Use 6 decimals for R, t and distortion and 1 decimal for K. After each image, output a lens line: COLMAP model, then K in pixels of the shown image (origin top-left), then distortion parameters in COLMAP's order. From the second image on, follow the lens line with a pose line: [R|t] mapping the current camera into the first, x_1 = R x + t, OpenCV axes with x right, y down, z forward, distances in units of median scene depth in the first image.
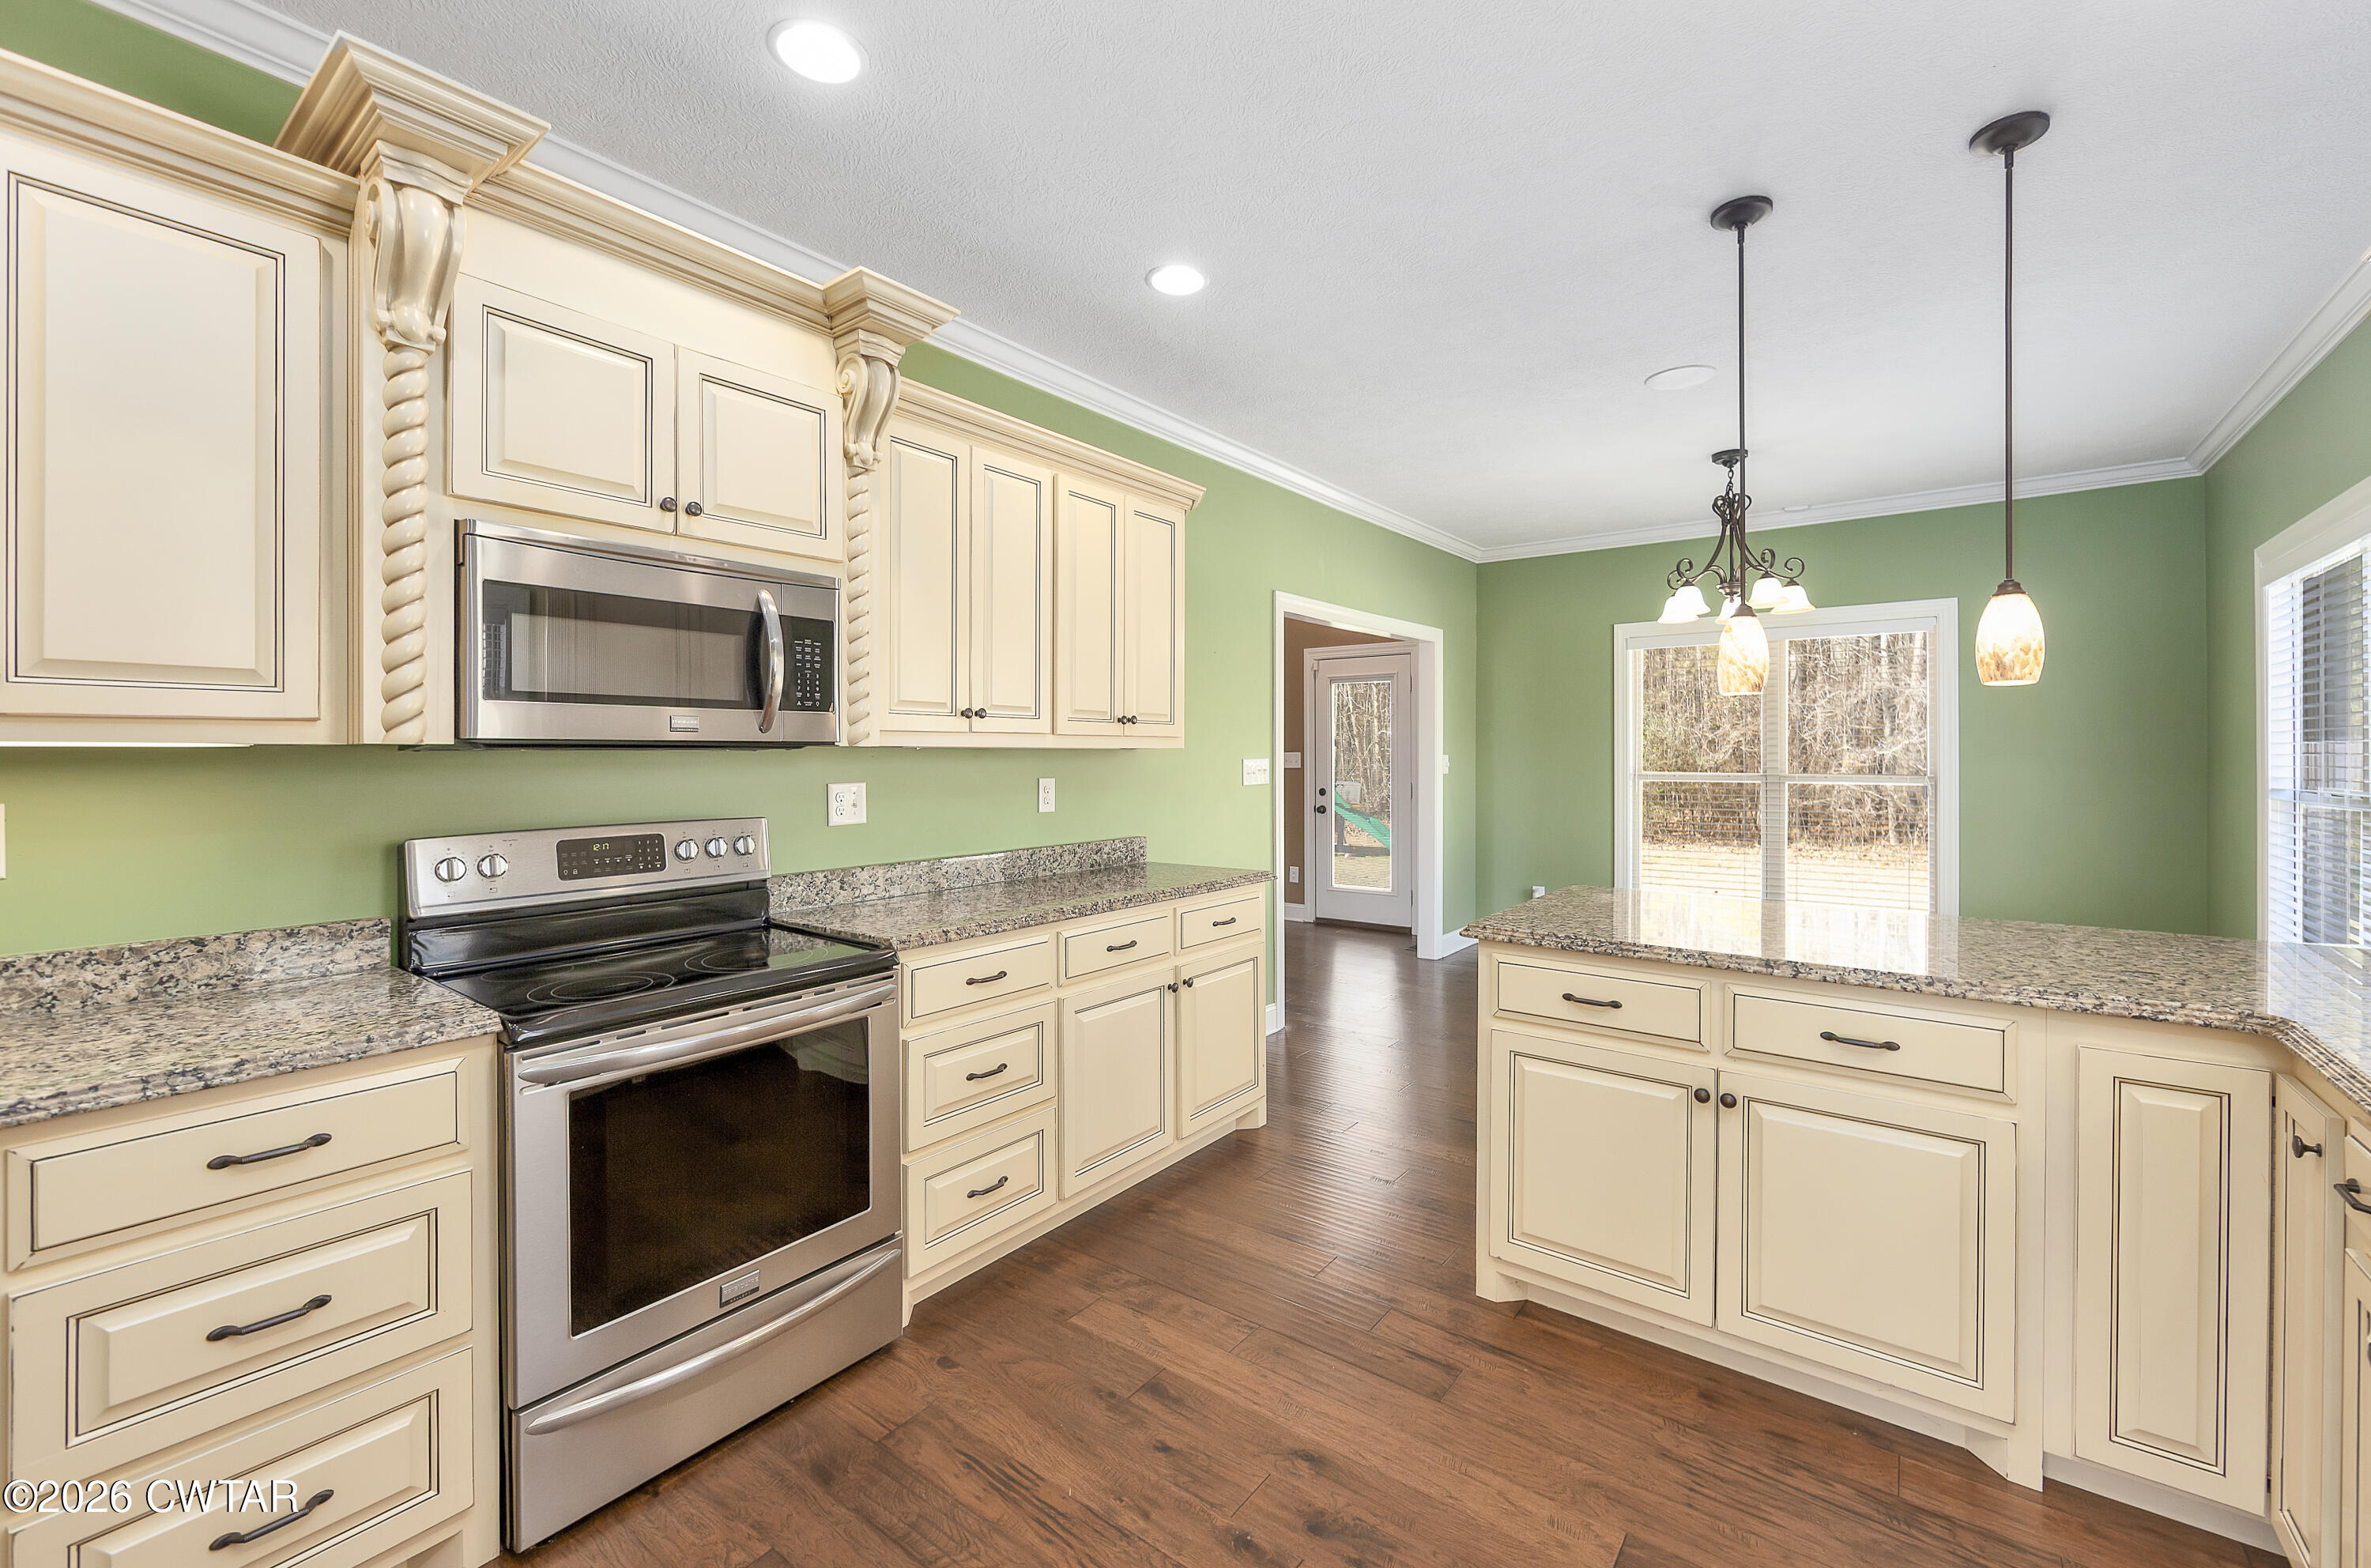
lens RADIAL K [[968.9, 0, 1227.4], [0, 968.9, 751.6], [0, 0, 1]] dist [-0.002031, -0.000753]
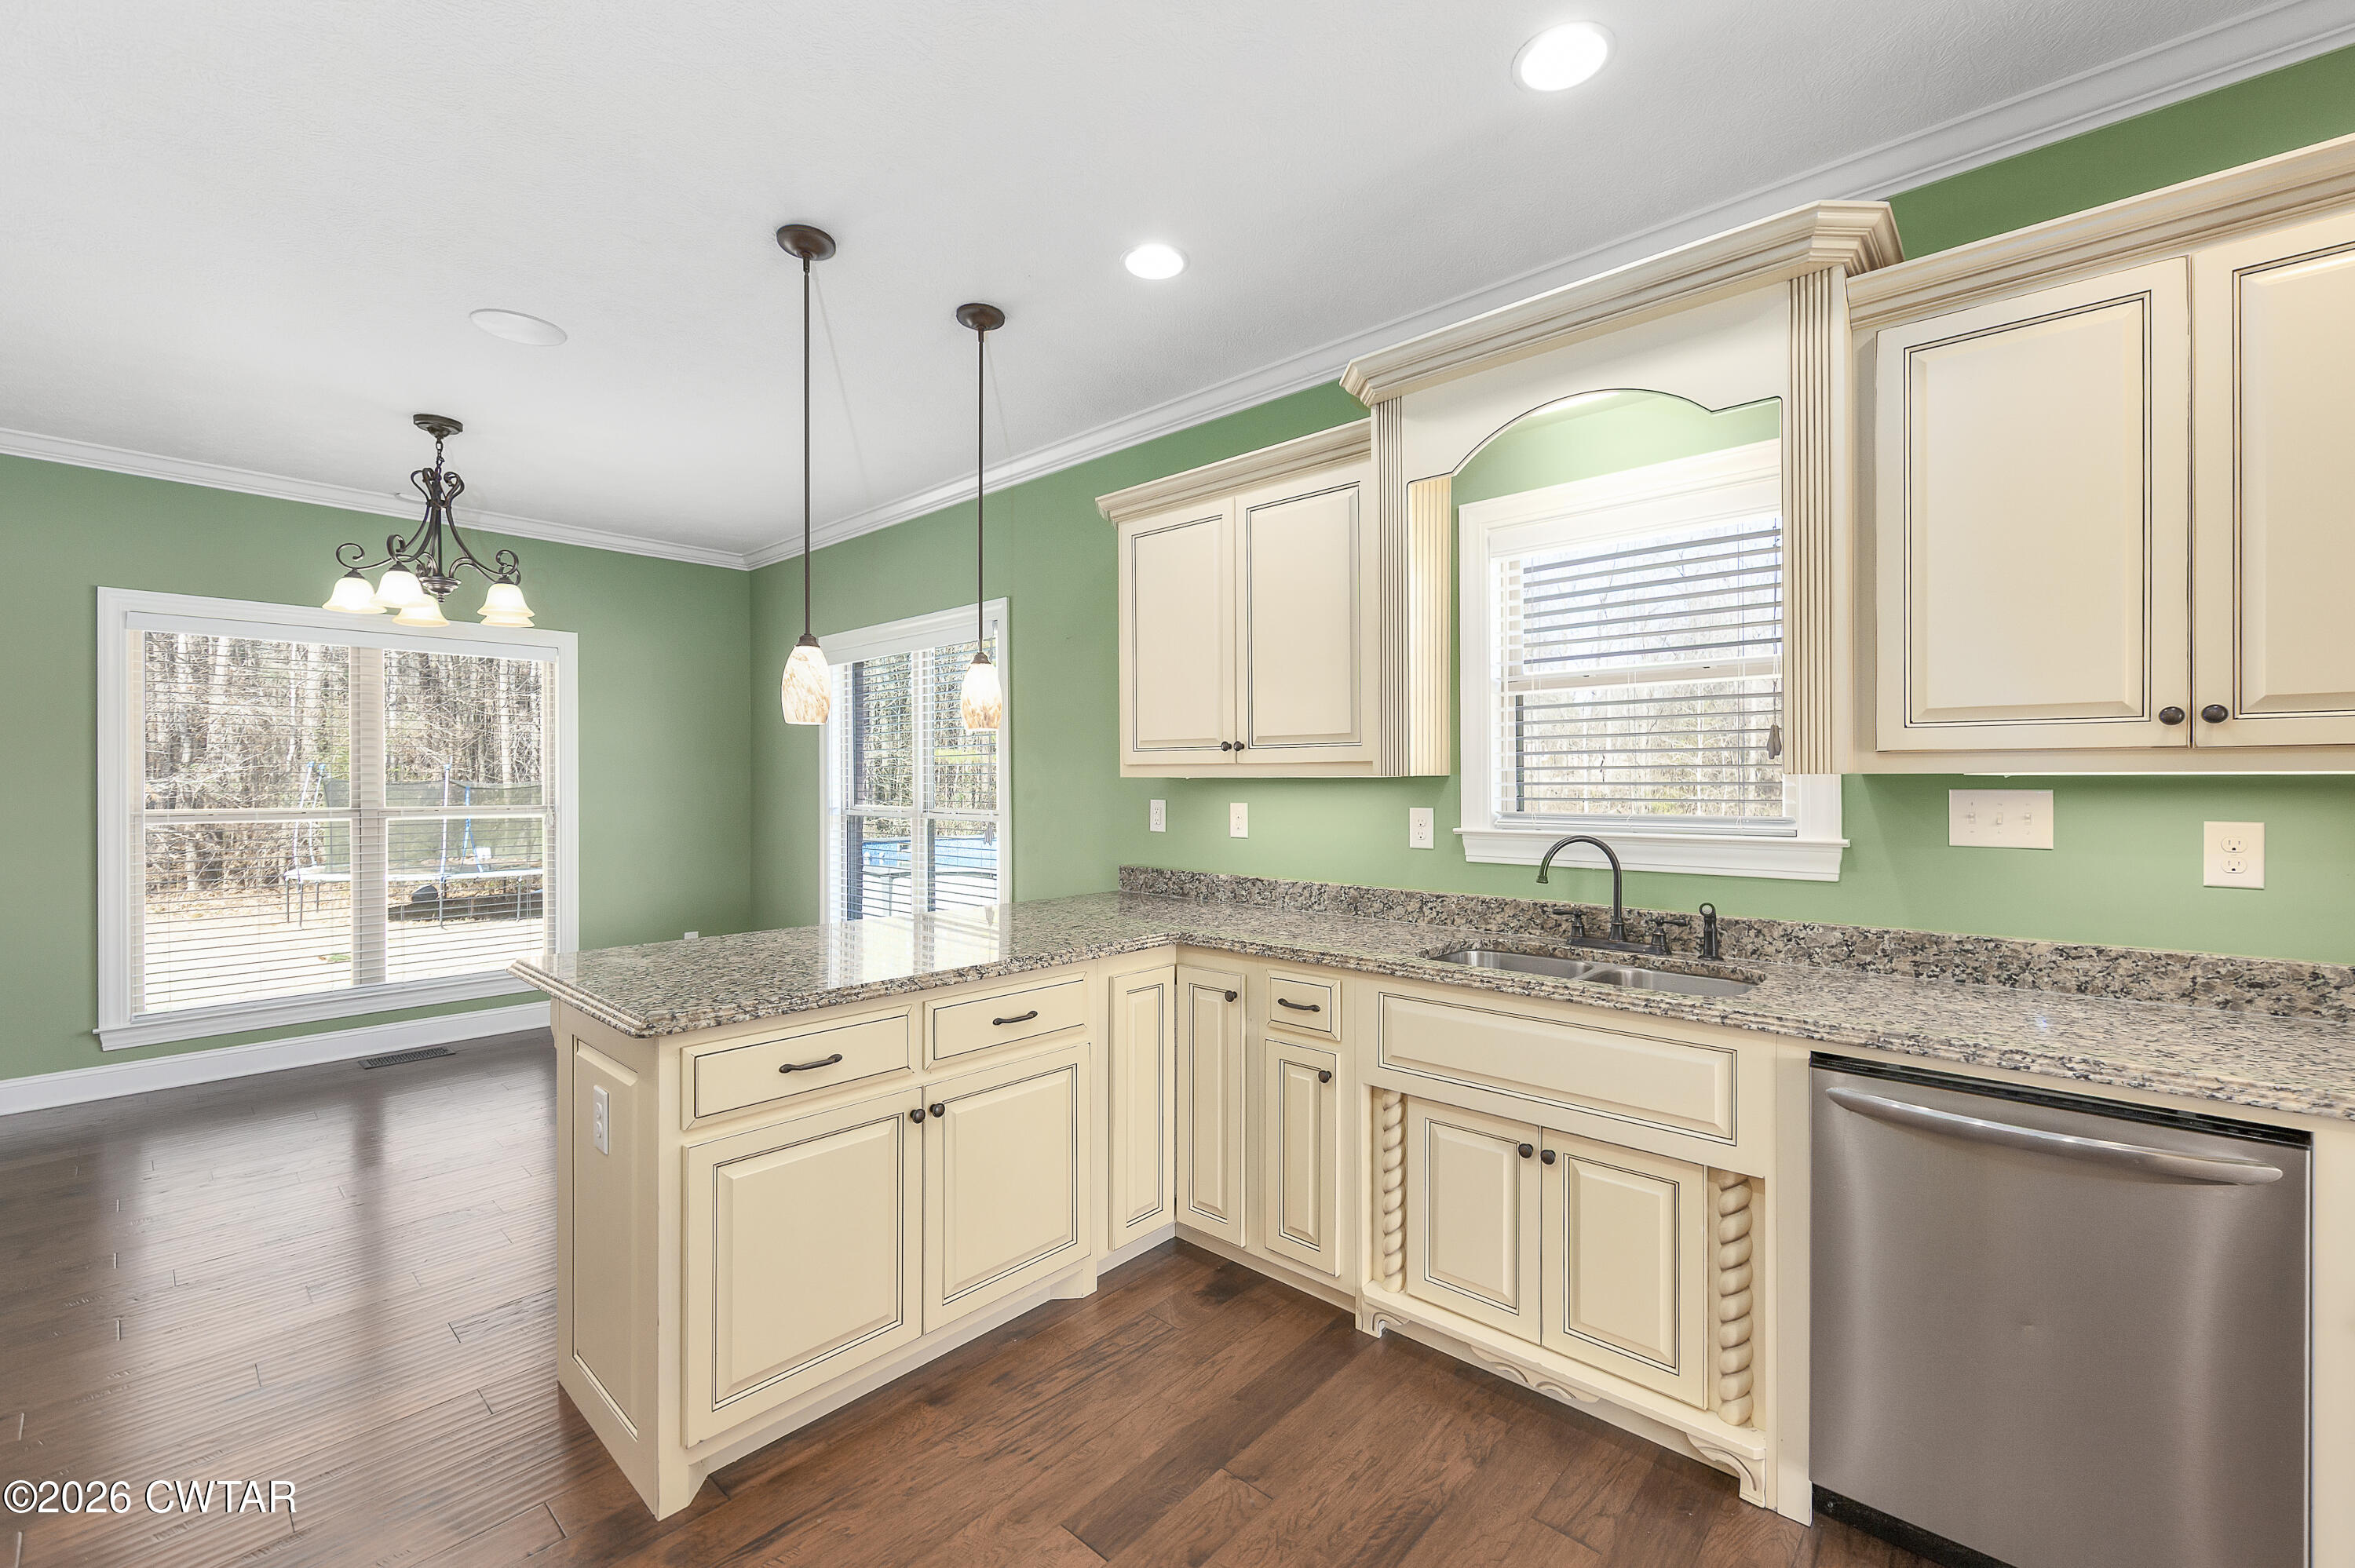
lens RADIAL K [[962.2, 0, 1179.9], [0, 962.2, 780.8], [0, 0, 1]] dist [-0.002031, -0.000753]
pose [[0.106300, 0.002243, 0.994332, -0.476255], [0.000031, 0.999997, -0.002259, 0.001733], [-0.994334, 0.000271, 0.106300, 0.590284]]
